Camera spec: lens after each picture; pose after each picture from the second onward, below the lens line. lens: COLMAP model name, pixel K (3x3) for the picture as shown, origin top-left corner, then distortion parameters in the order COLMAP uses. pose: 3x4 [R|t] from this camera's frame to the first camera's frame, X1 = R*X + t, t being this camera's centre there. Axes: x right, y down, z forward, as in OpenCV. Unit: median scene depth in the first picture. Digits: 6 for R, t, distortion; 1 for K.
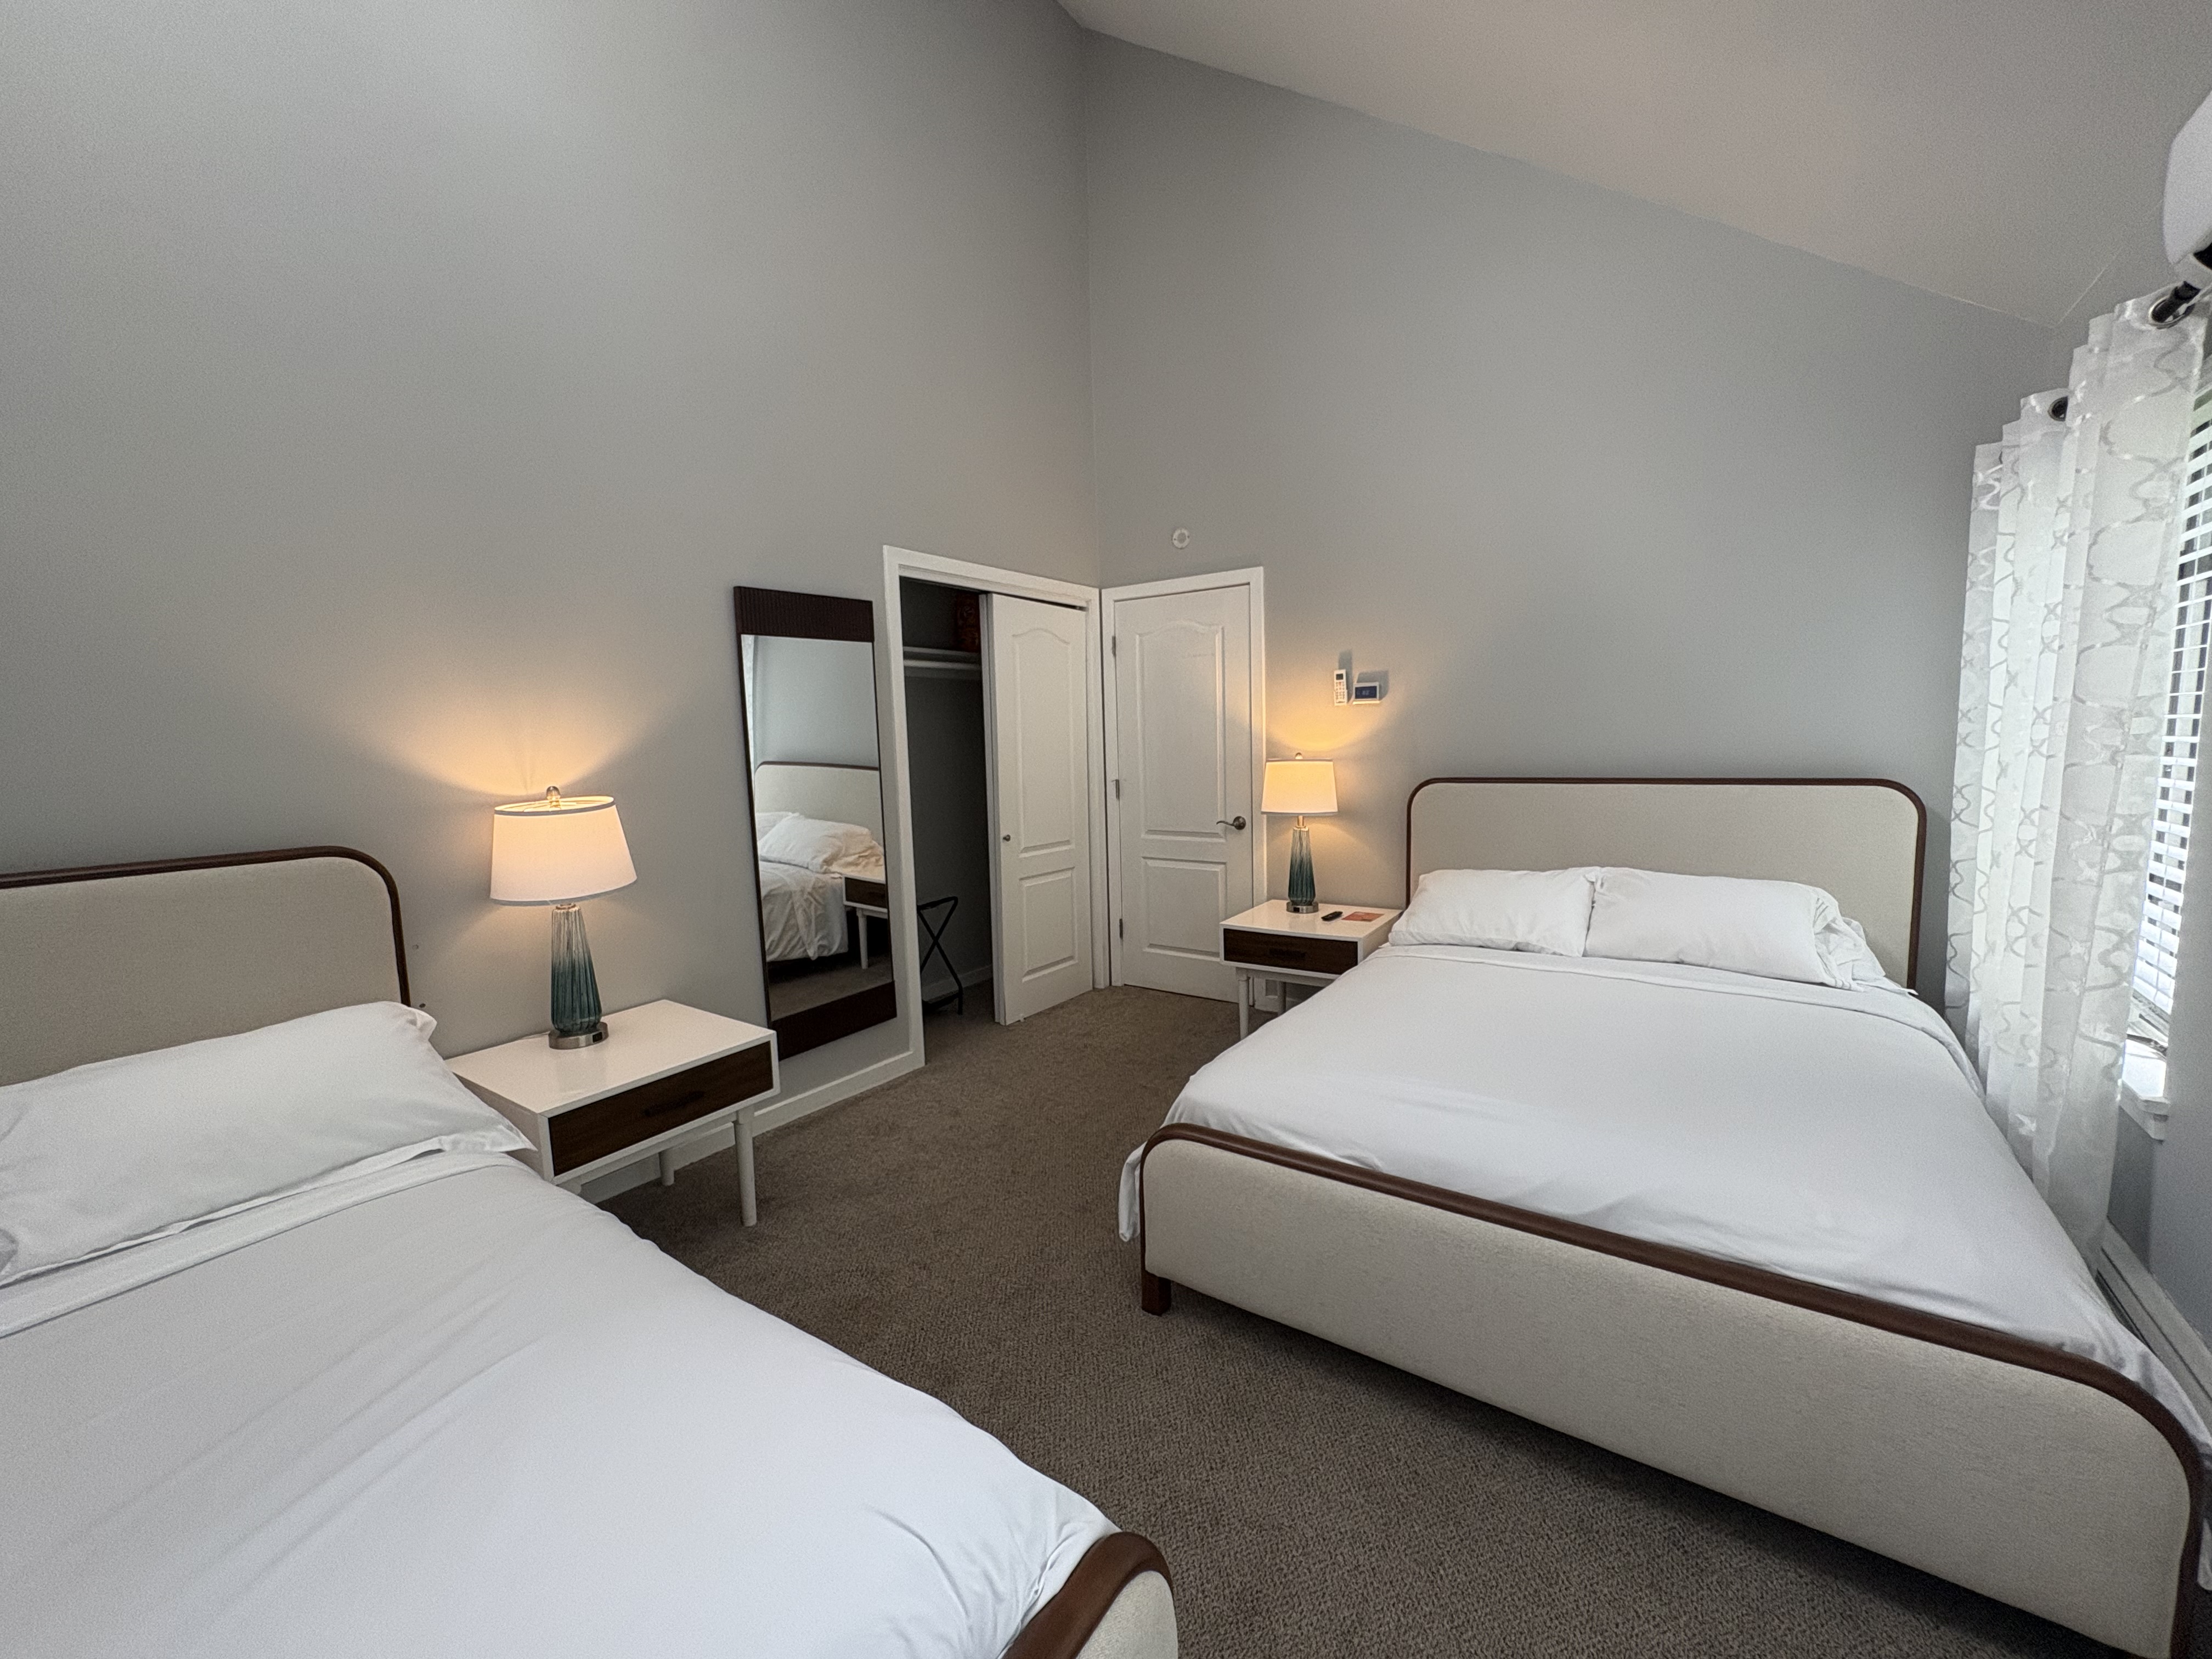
lens RADIAL K [[891.2, 0, 1106.0], [0, 891.2, 829.5], [0, 0, 1]] dist [0.000855, 0.000169]
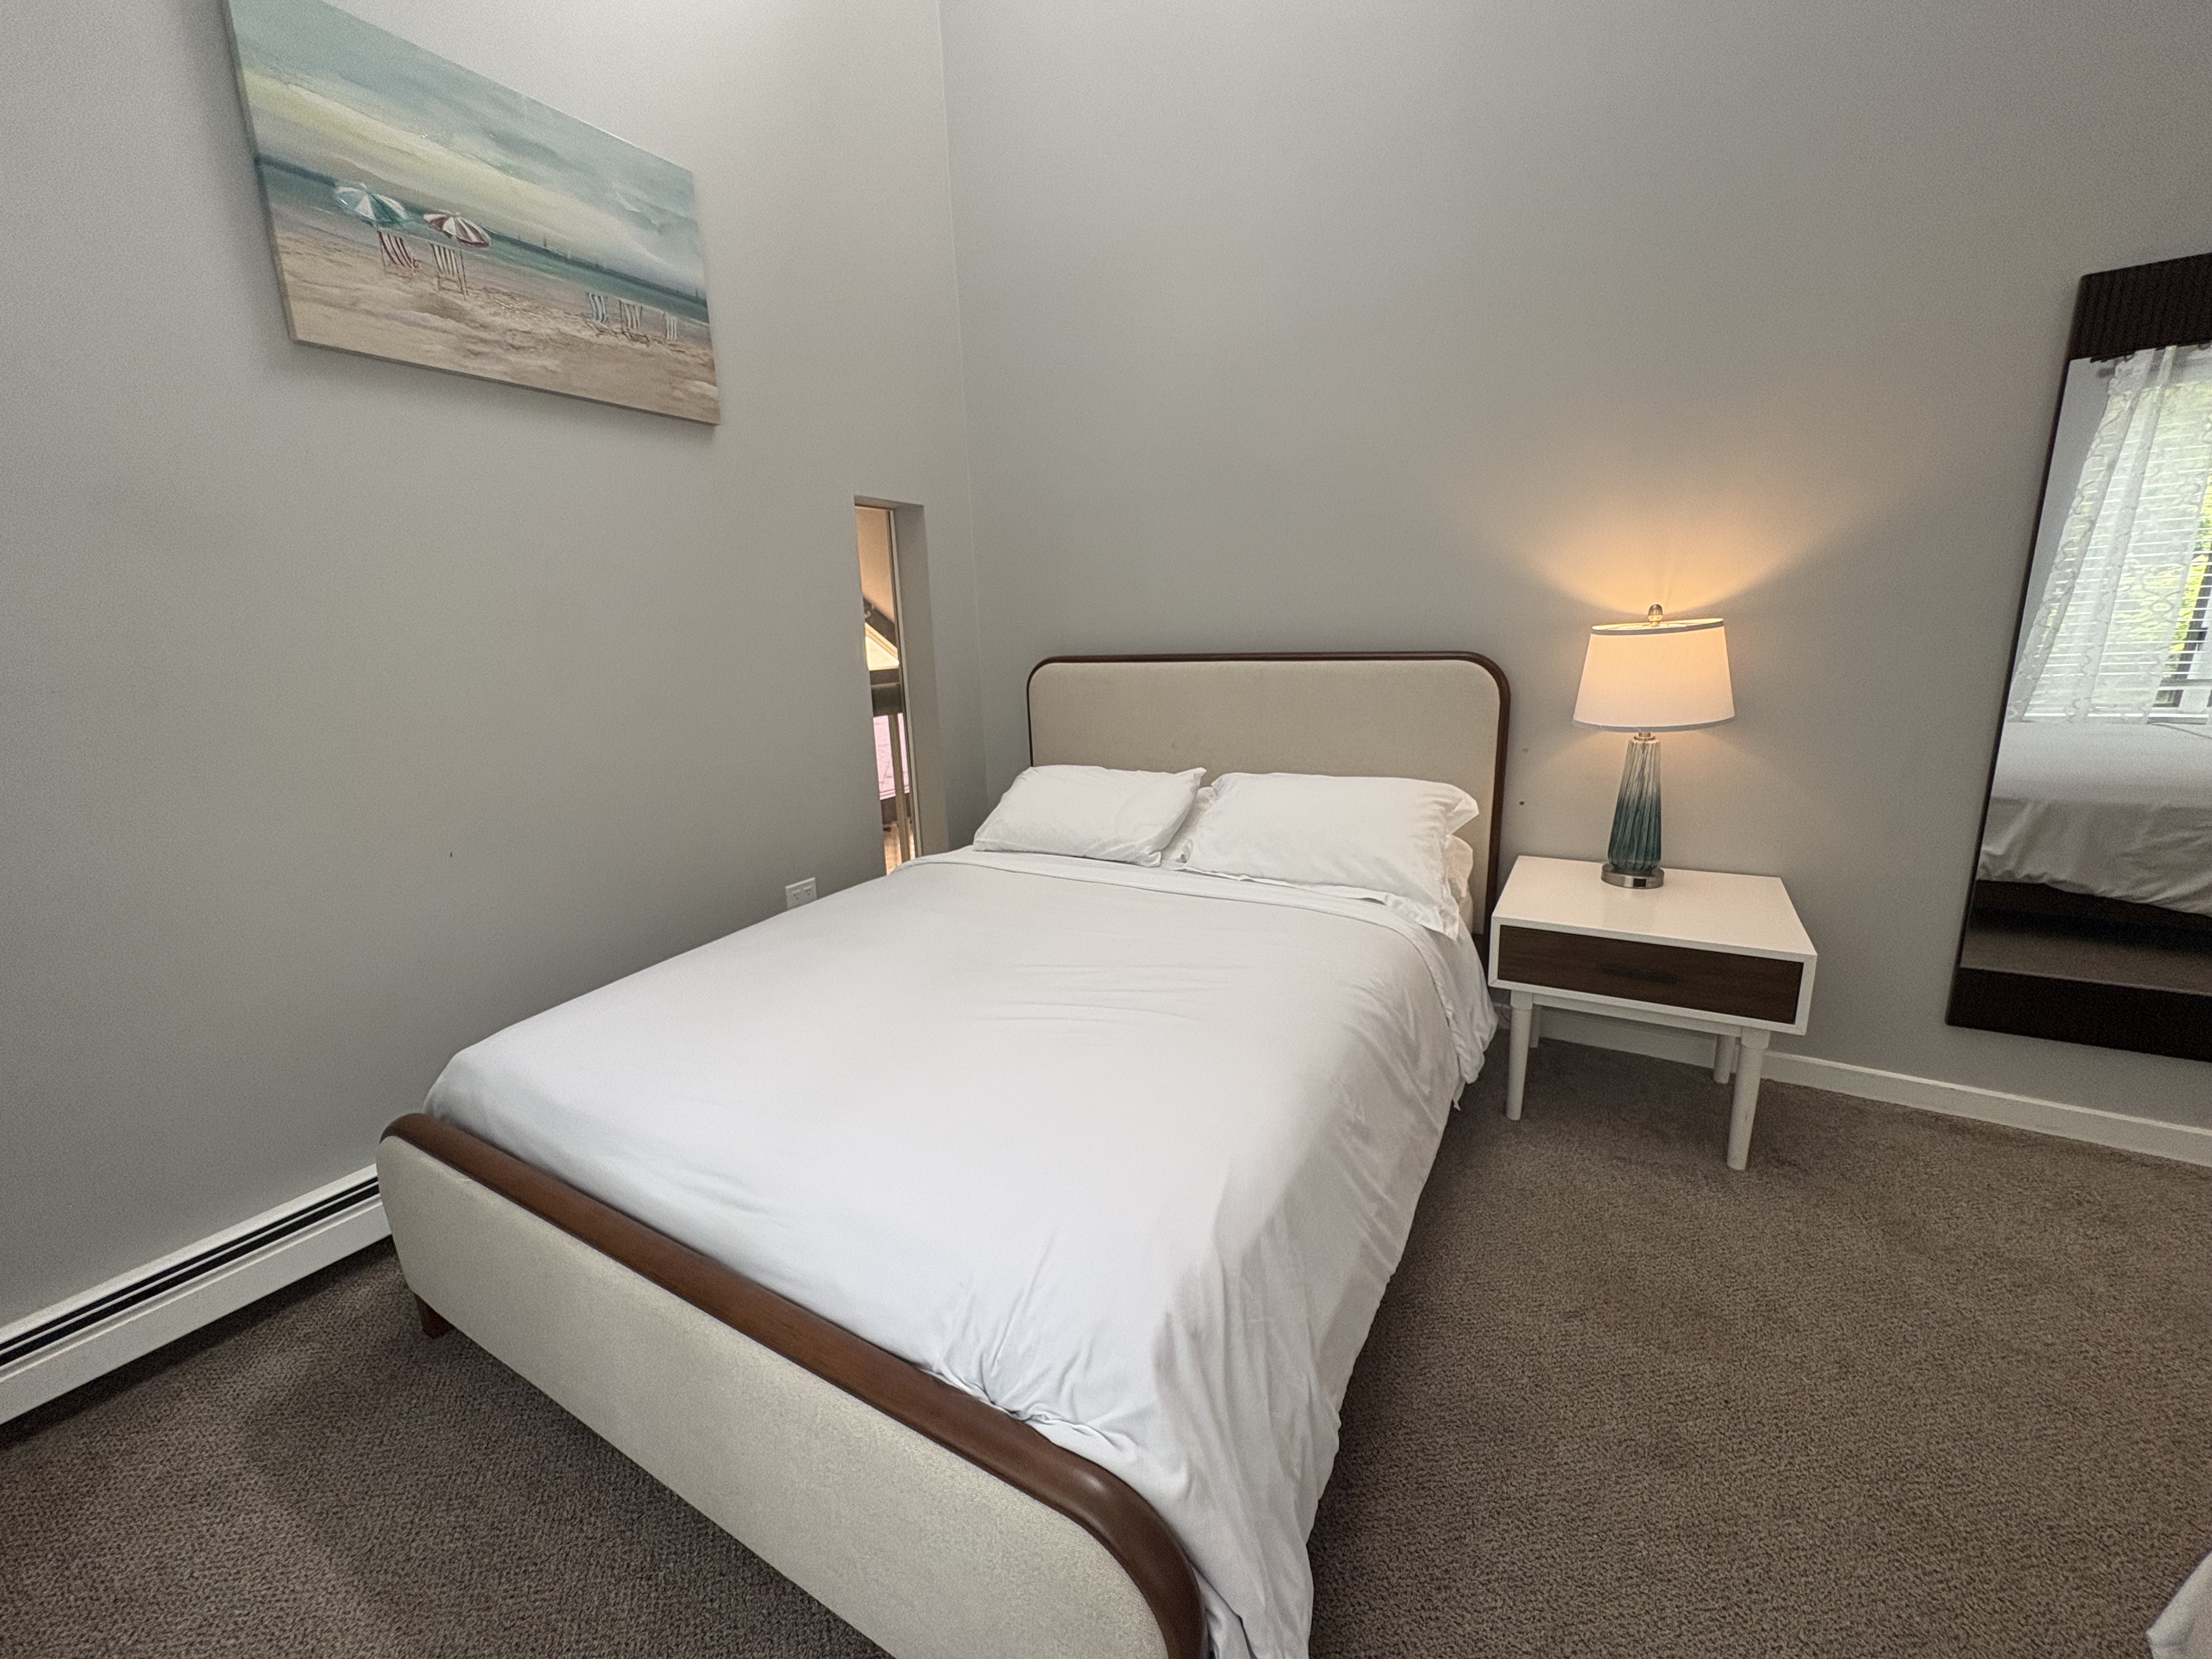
lens RADIAL K [[891.2, 0, 1106.0], [0, 891.2, 829.5], [0, 0, 1]] dist [0.000855, 0.000169]
pose [[0.053820, 0.243275, -0.968463, 0.296961], [-0.071619, 0.968311, 0.239257, -0.003412], [0.995979, 0.056483, 0.069537, 0.392848]]
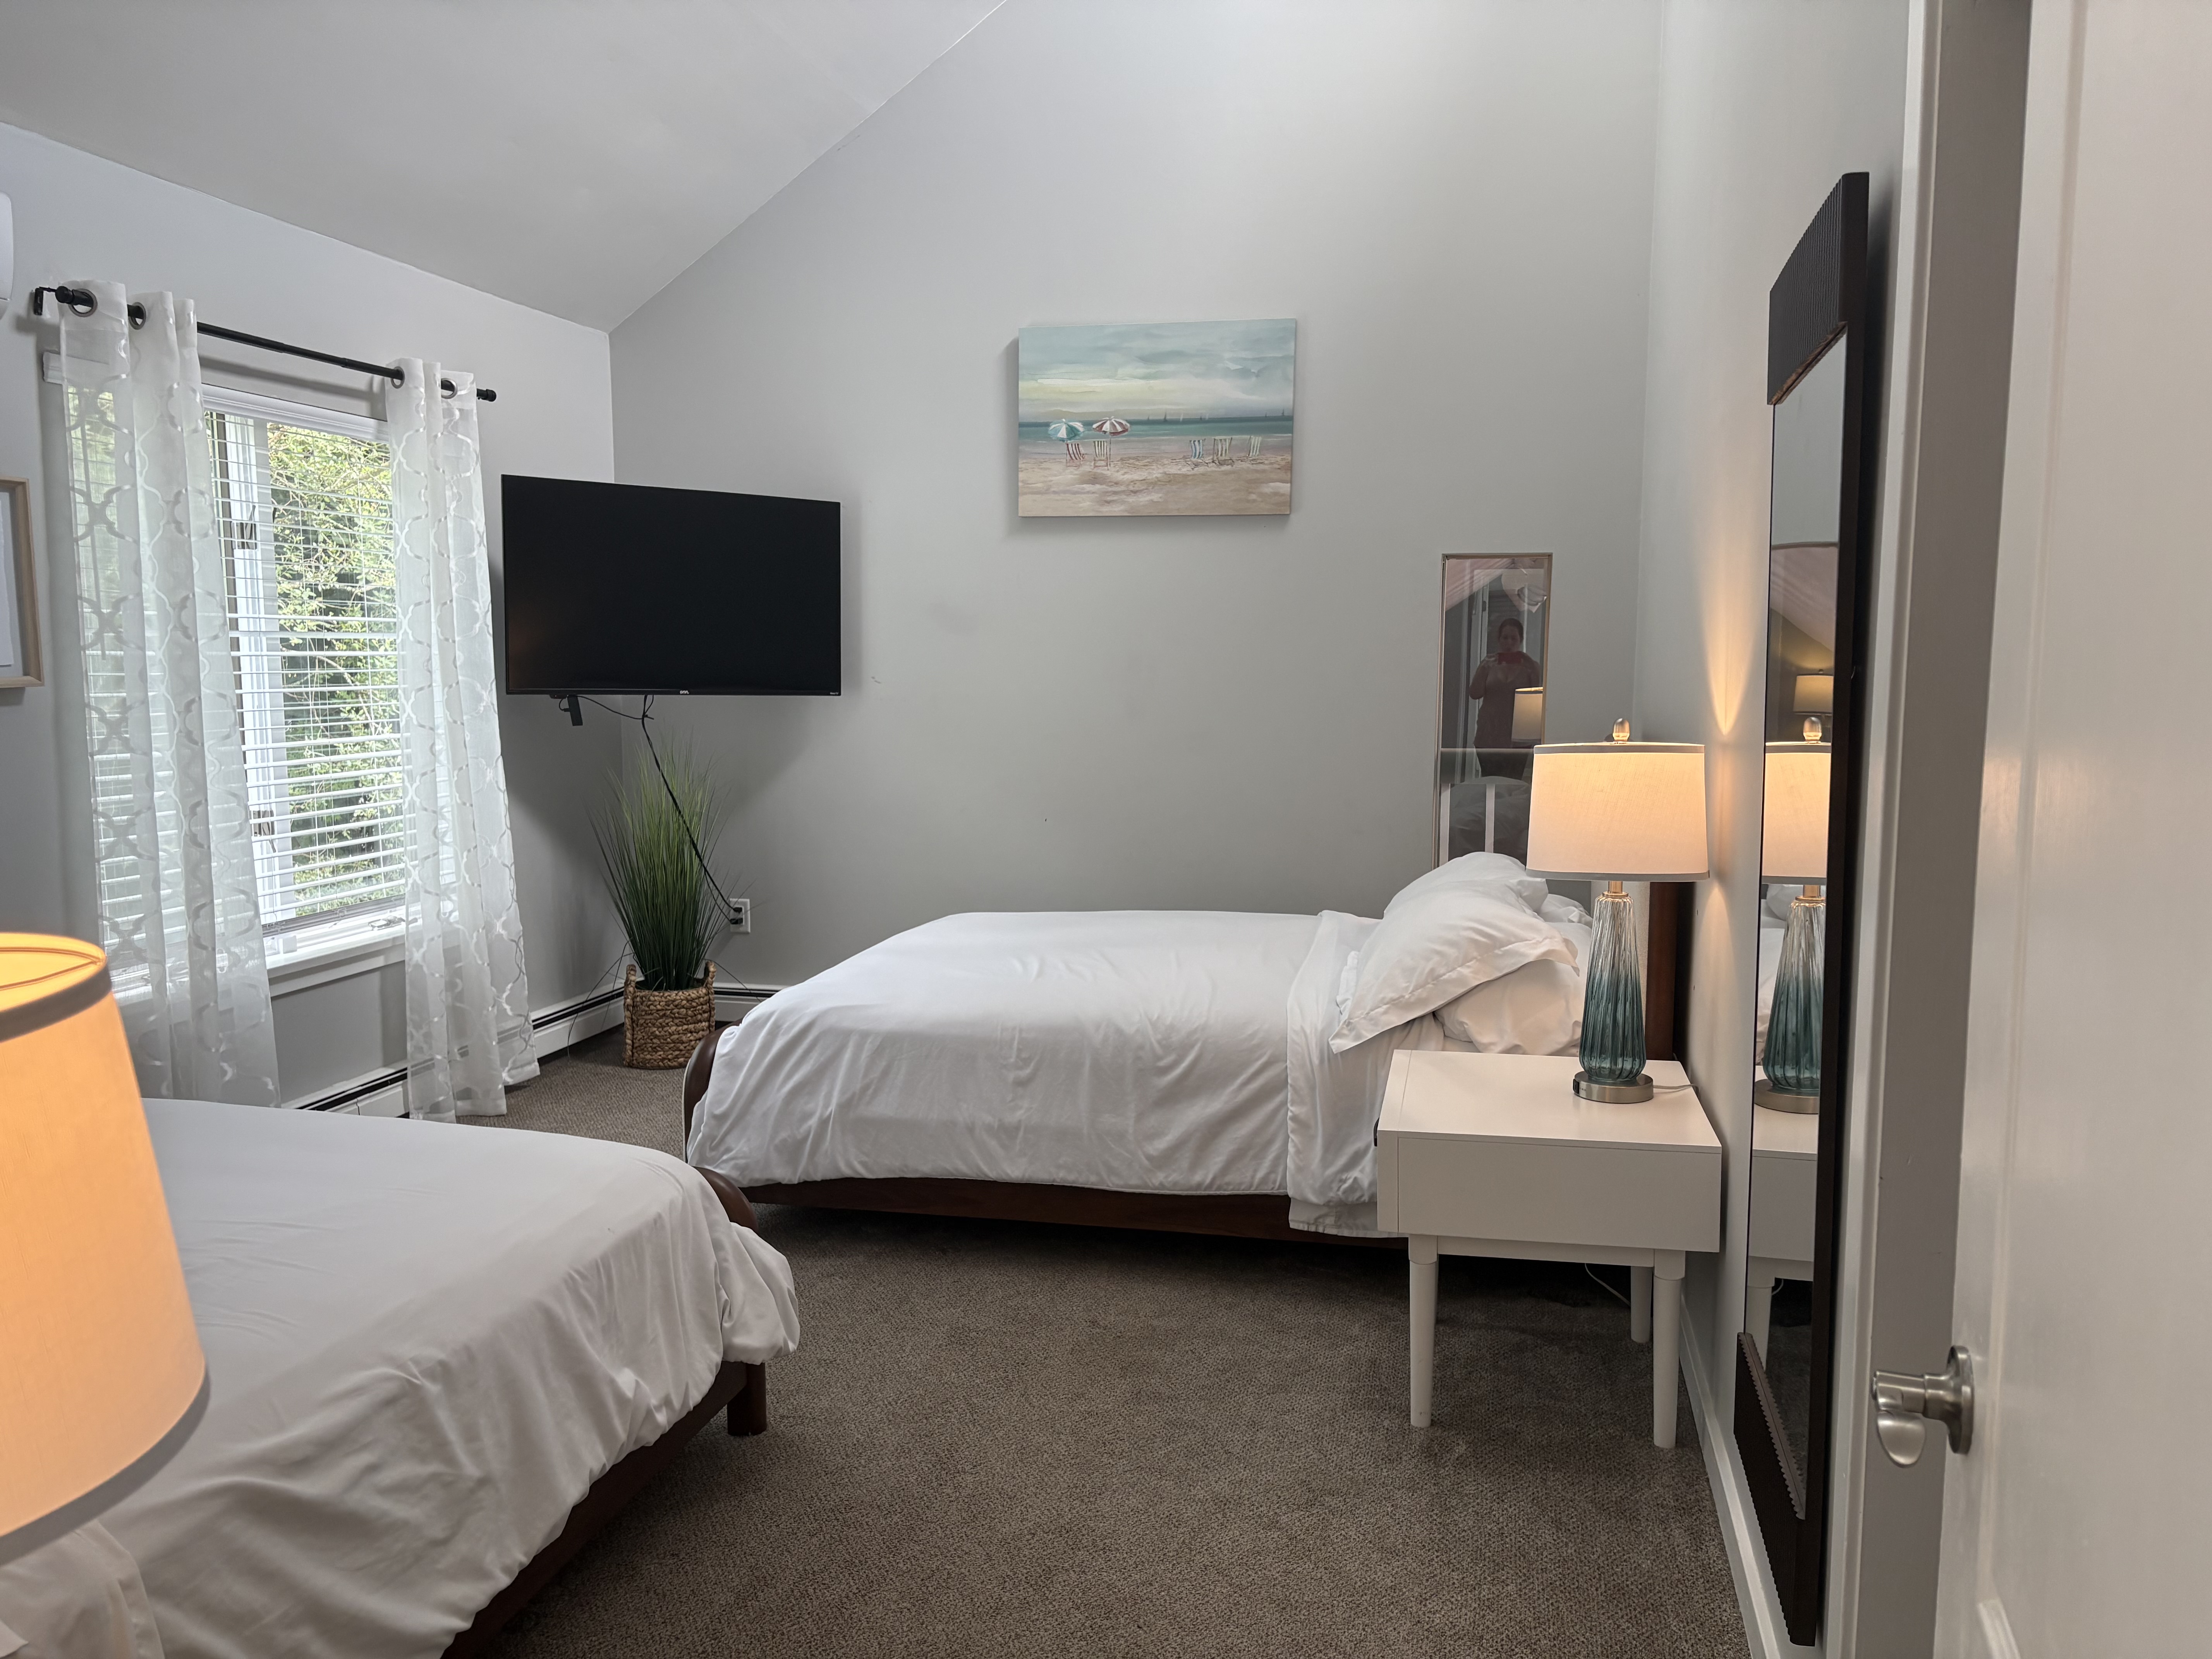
lens RADIAL K [[1672.5, 0, 1106.0], [0, 1672.5, 829.5], [0, 0, 1]] dist [0.004225, 0.002861]
pose [[-0.936258, 0.056917, -0.346672, 0.197130], [-0.017264, 0.978143, 0.207217, -0.236138], [0.350889, 0.199994, -0.914811, 2.145459]]
